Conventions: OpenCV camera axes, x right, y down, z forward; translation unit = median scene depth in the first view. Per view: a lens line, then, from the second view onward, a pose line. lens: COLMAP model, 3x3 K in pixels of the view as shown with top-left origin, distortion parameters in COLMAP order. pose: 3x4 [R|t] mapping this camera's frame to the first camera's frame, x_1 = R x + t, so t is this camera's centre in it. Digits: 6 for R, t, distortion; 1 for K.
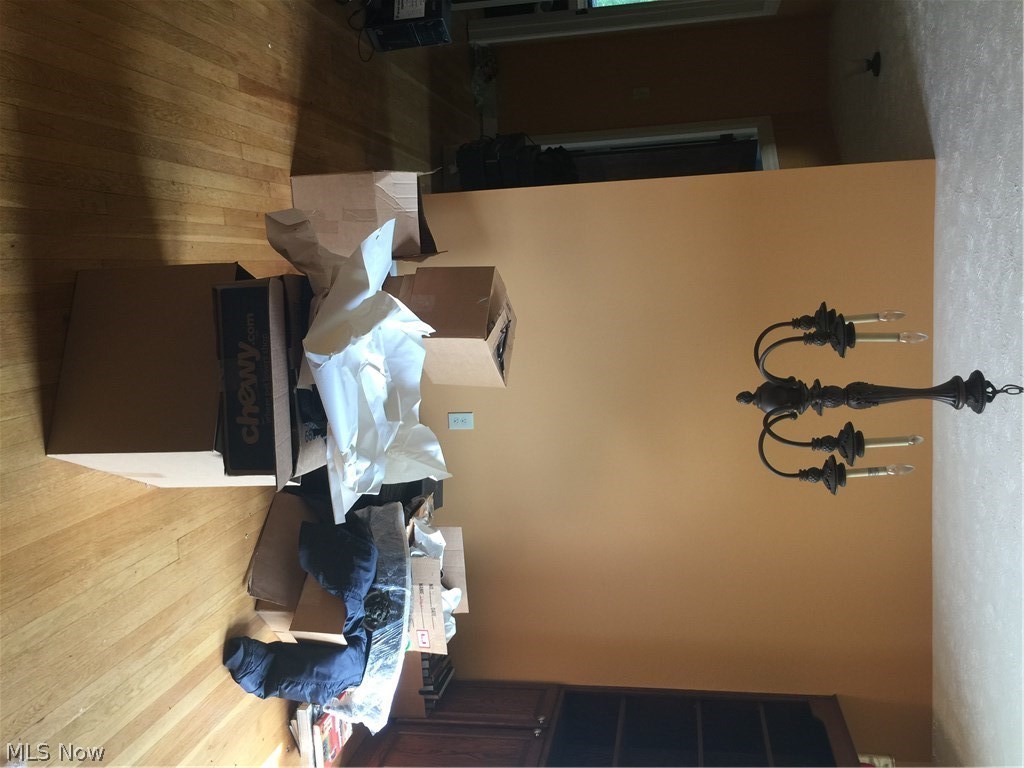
lens RADIAL K [[890.7, 0, 513.5], [0, 890.7, 387.4], [0, 0, 1]] dist [0.082823, -0.120960]
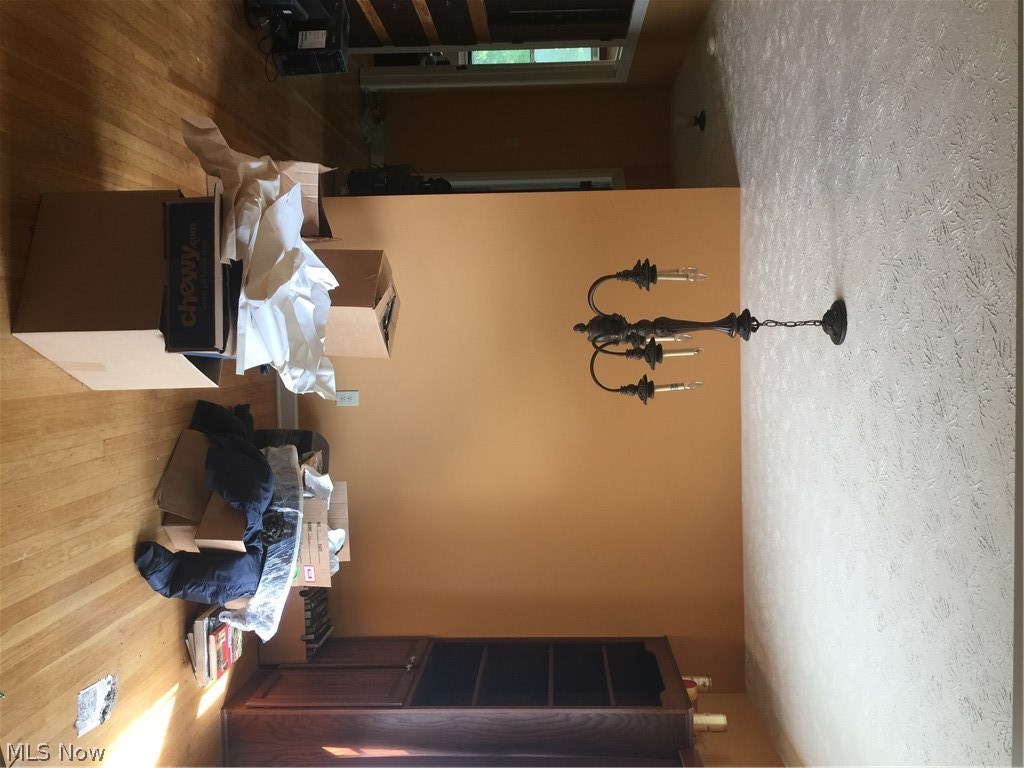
lens RADIAL K [[890.7, 0, 518.2], [0, 890.7, 385.2], [0, 0, 1]] dist [0.082823, -0.120960]
pose [[0.989633, 0.026032, 0.141240, -0.007693], [-0.014079, 0.996283, -0.084978, 0.159100], [-0.142927, 0.082109, 0.986321, -0.196347]]
